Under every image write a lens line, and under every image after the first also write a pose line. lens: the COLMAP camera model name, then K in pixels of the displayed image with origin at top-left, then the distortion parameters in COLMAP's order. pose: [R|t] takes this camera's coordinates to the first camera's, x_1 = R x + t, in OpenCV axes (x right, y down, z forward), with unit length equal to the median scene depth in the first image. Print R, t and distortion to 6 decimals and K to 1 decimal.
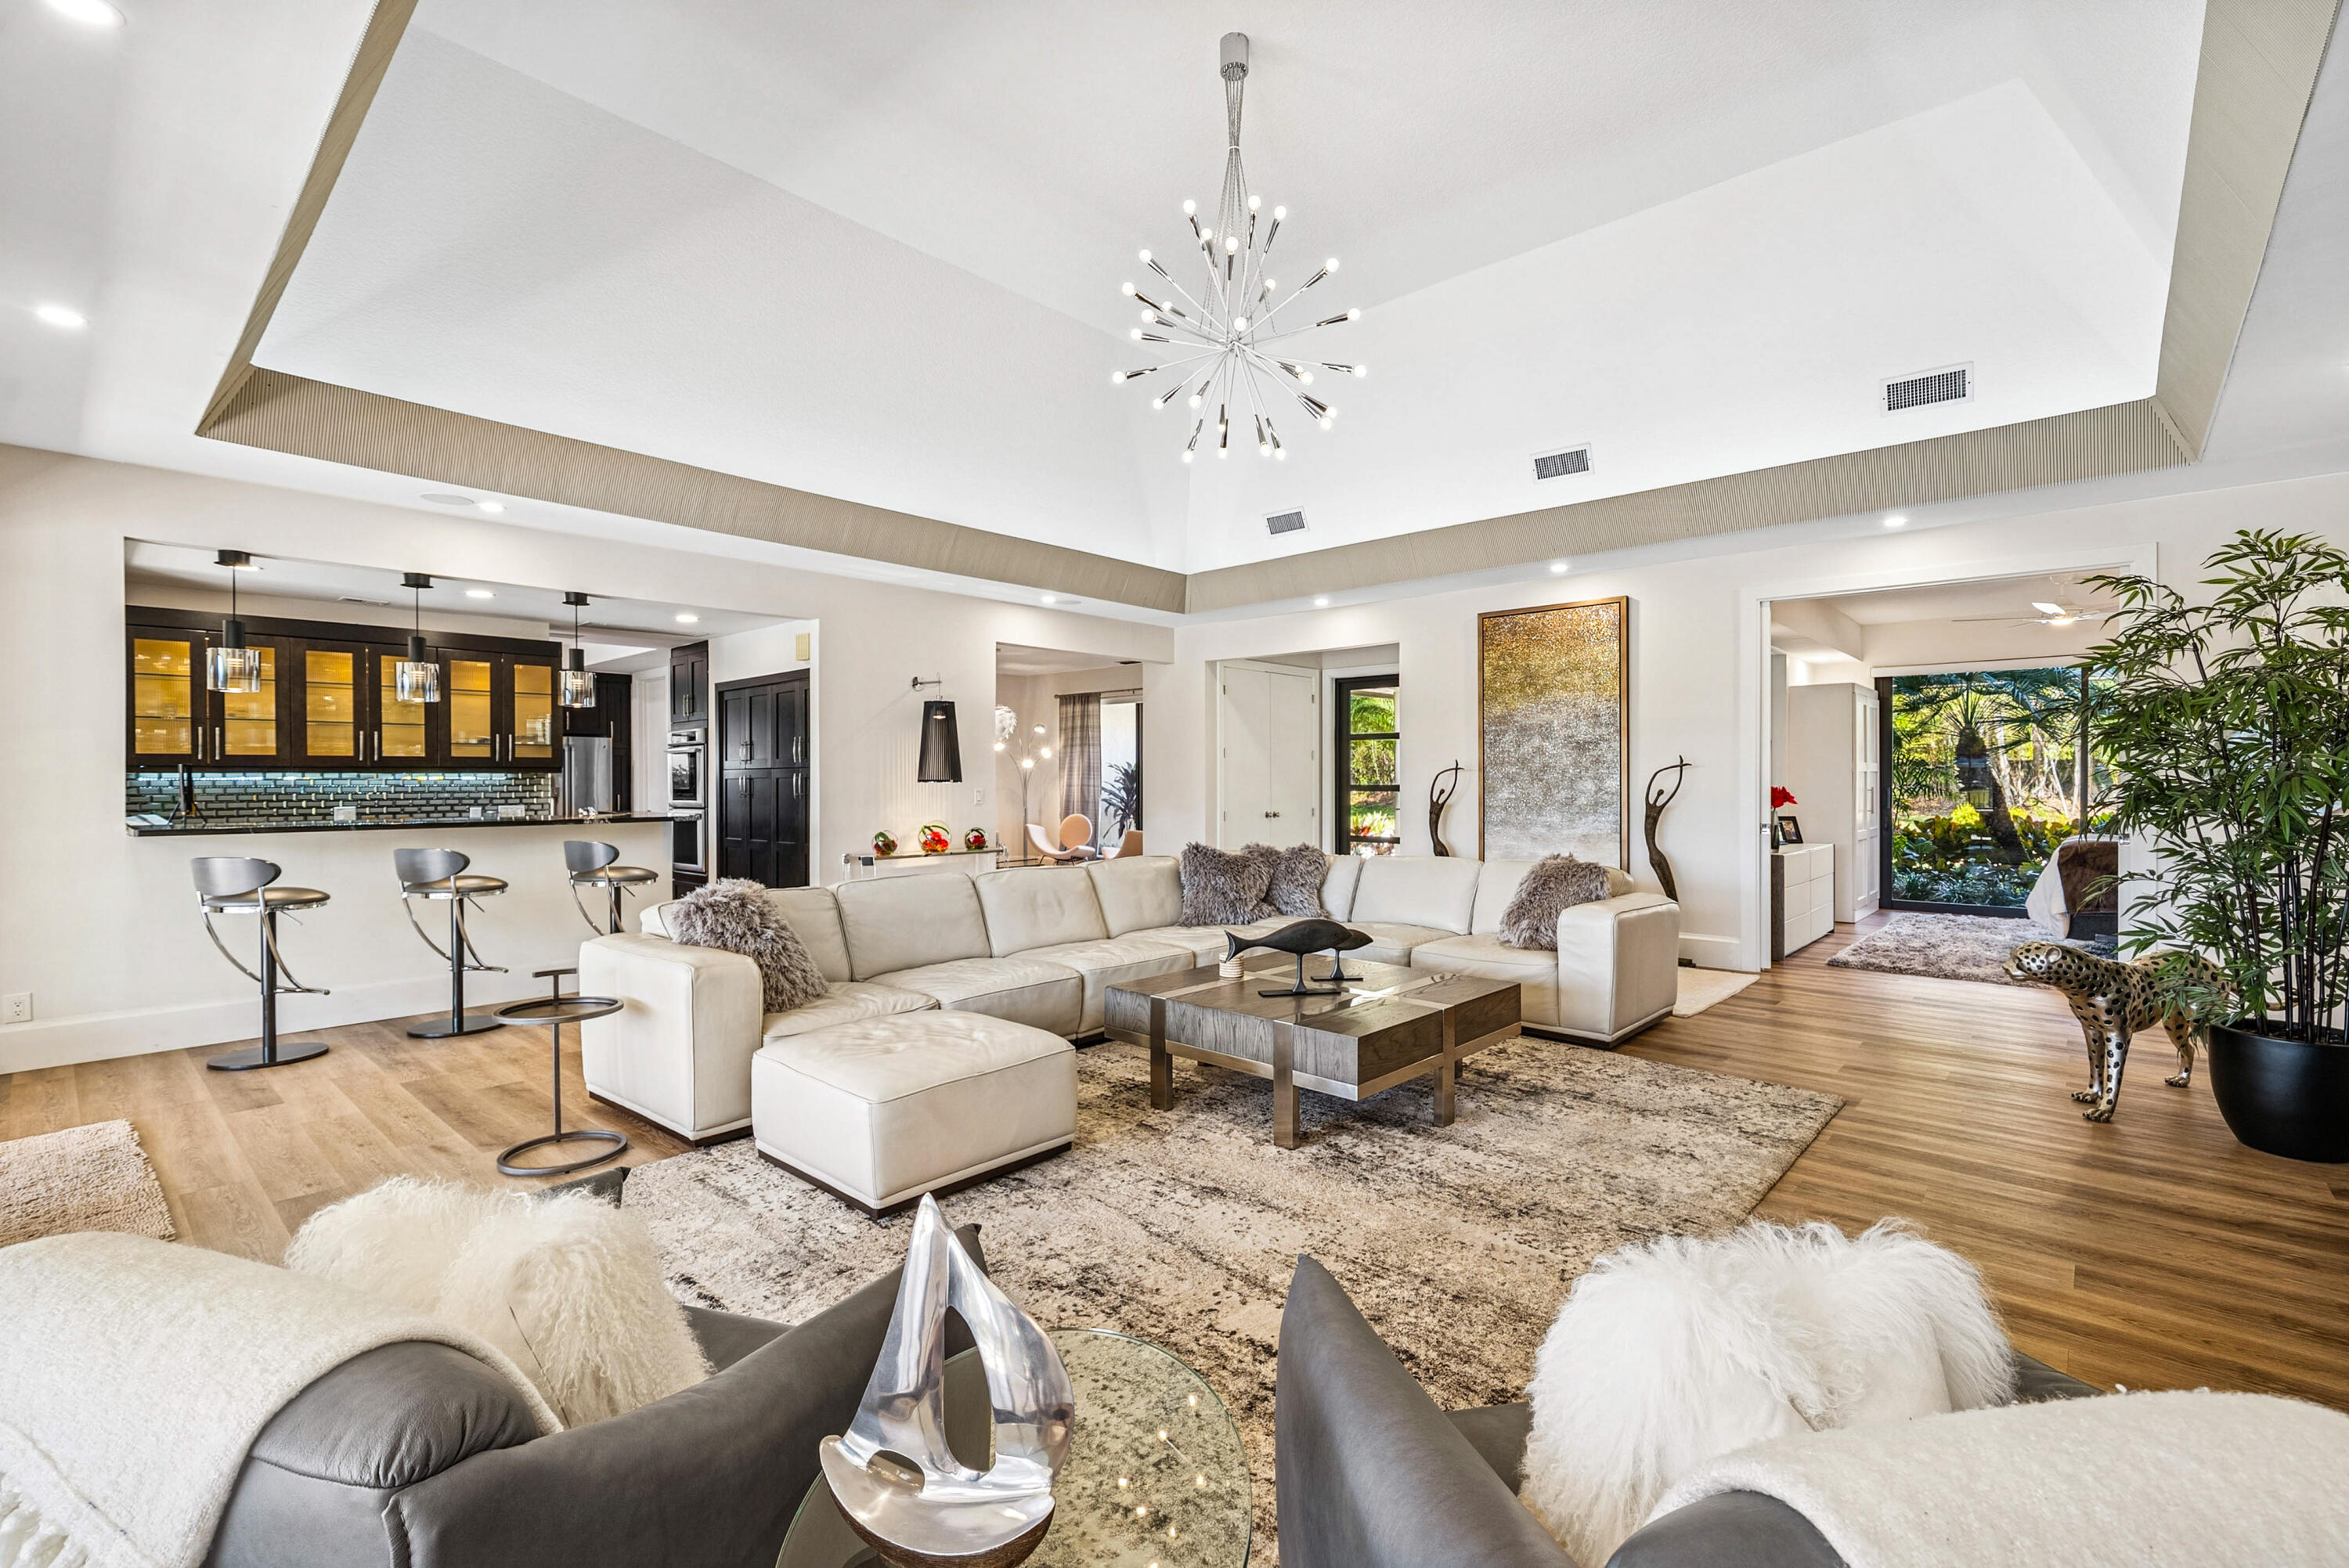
lens RADIAL K [[1059.6, 0, 1173.3], [0, 1059.6, 791.6], [0, 0, 1]] dist [0.001200, 0.000583]
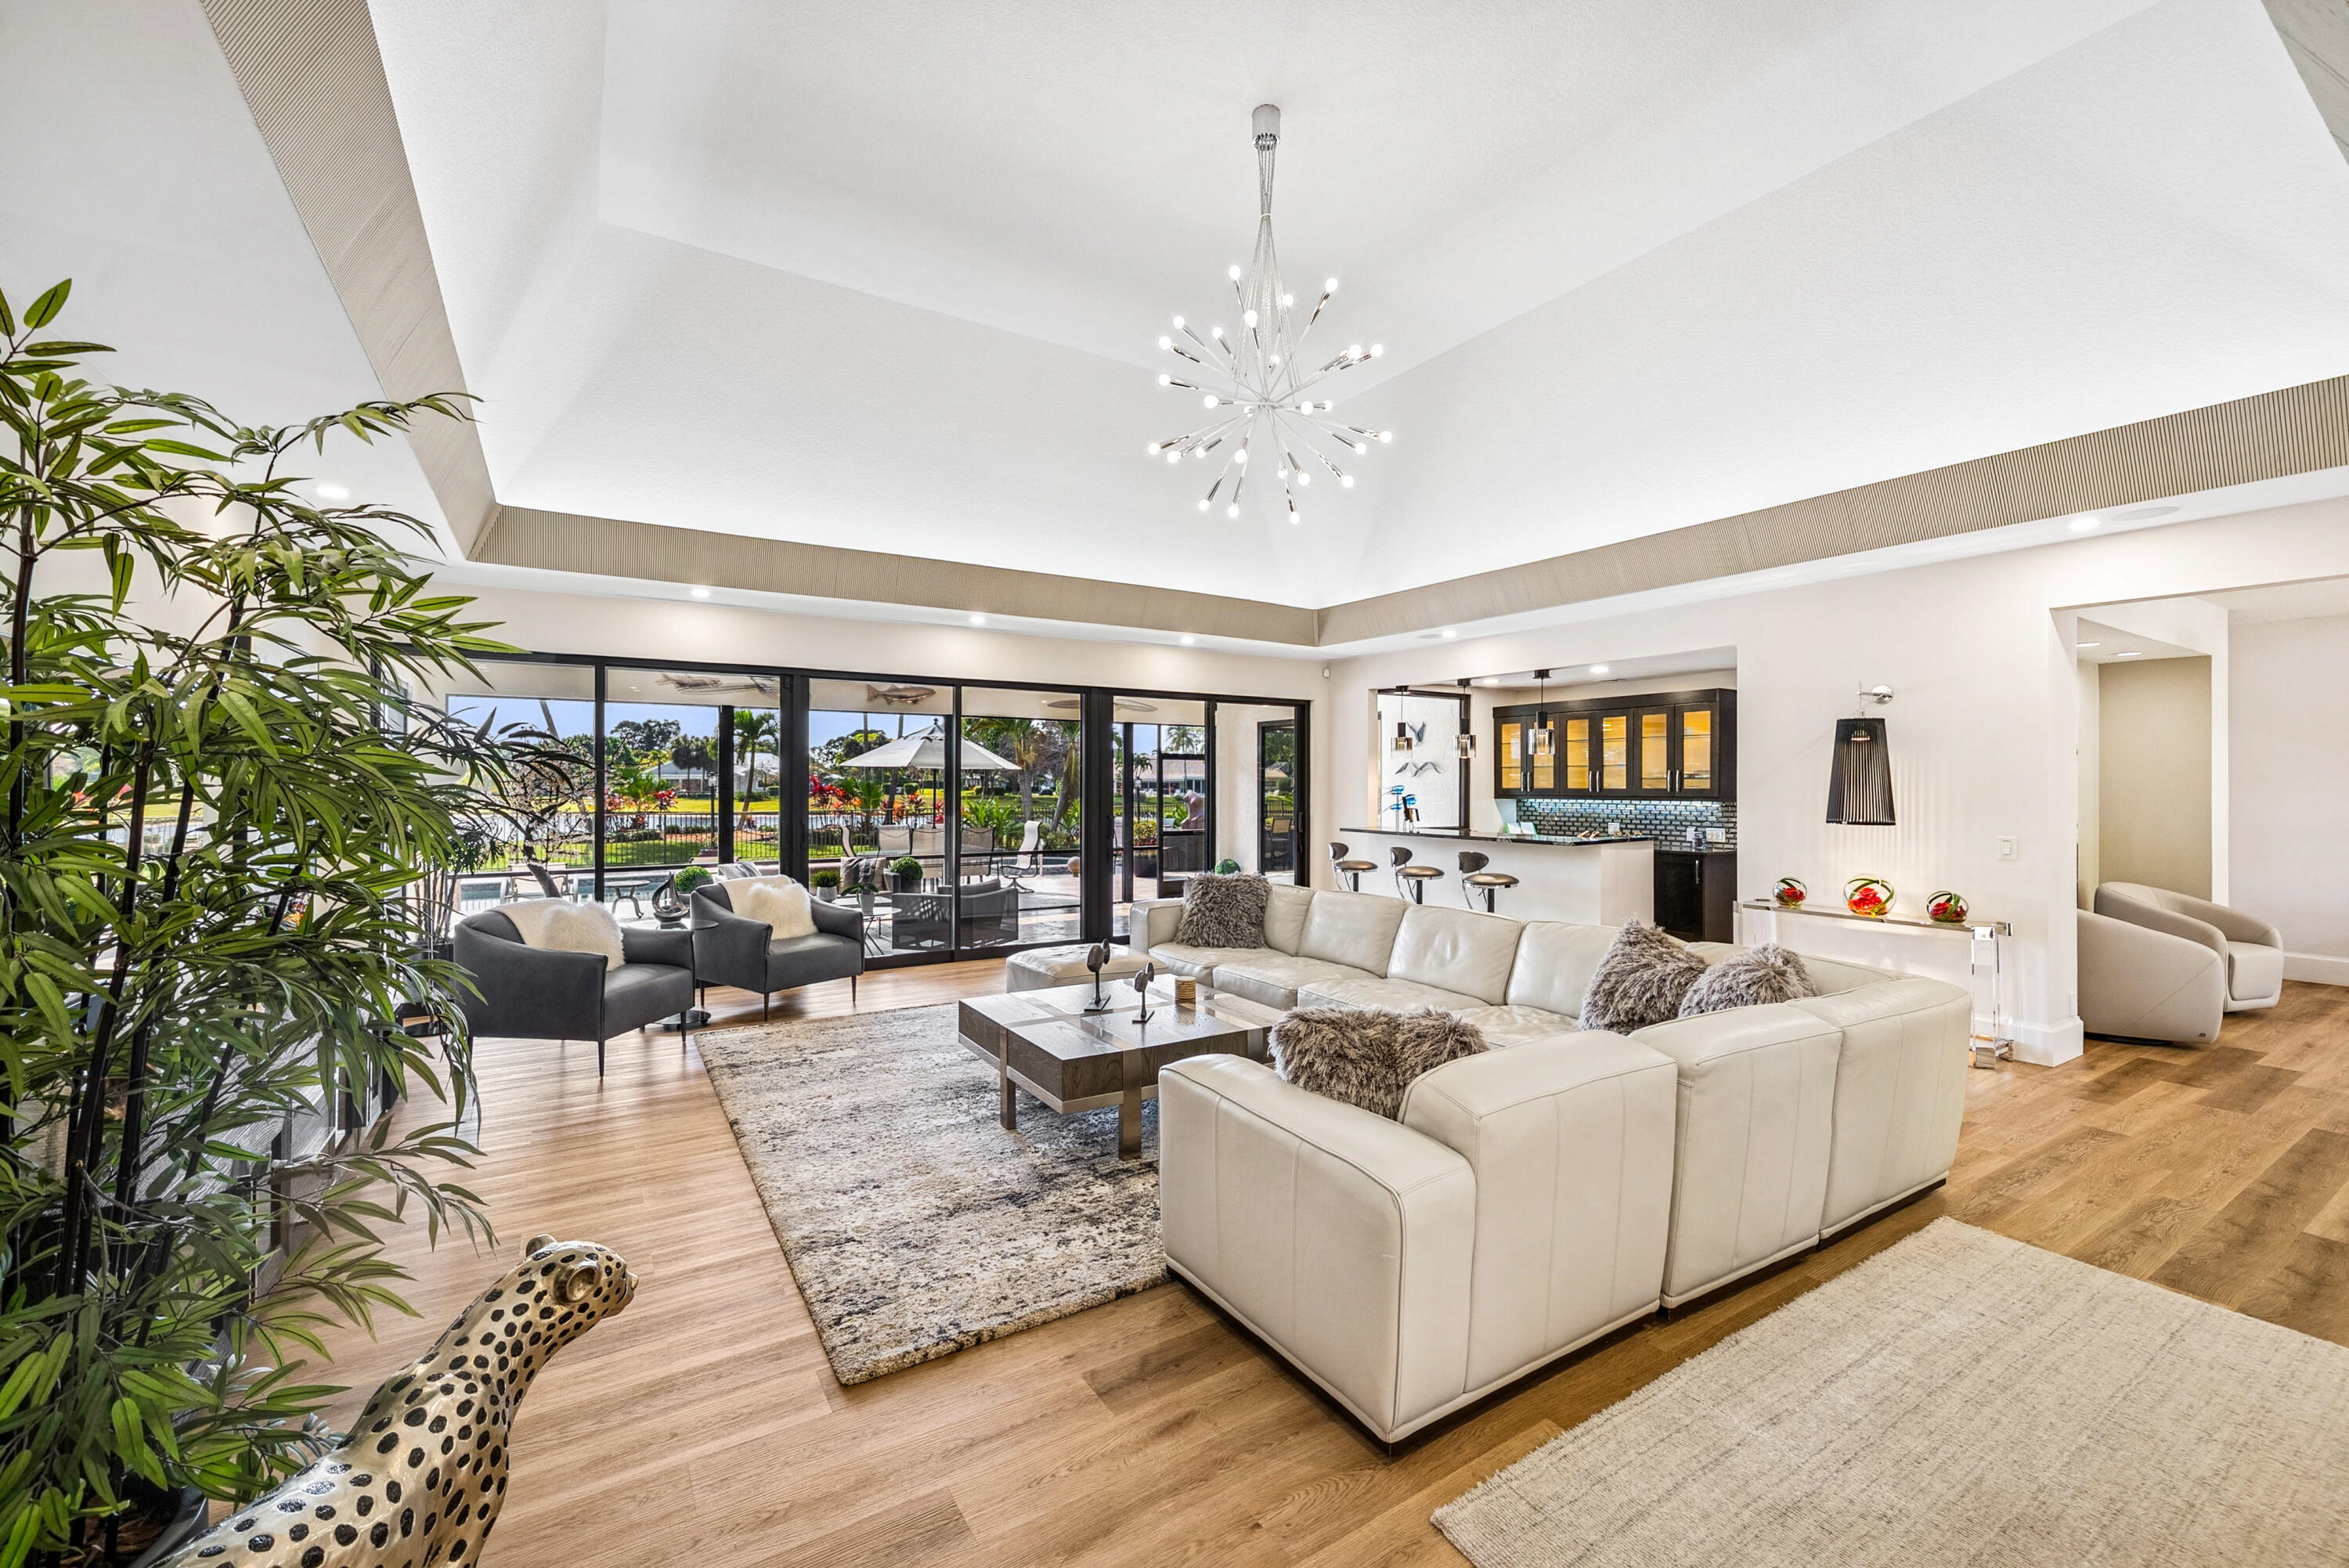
lens RADIAL K [[981.4, 0, 1179.1], [0, 981.4, 777.5], [0, 0, 1]] dist [-0.011225, 0.000702]
pose [[-0.286980, -0.003460, -0.957930, 0.653194], [-0.009794, 0.999952, -0.000677, -0.039507], [0.957887, 0.009188, -0.287000, 0.781767]]
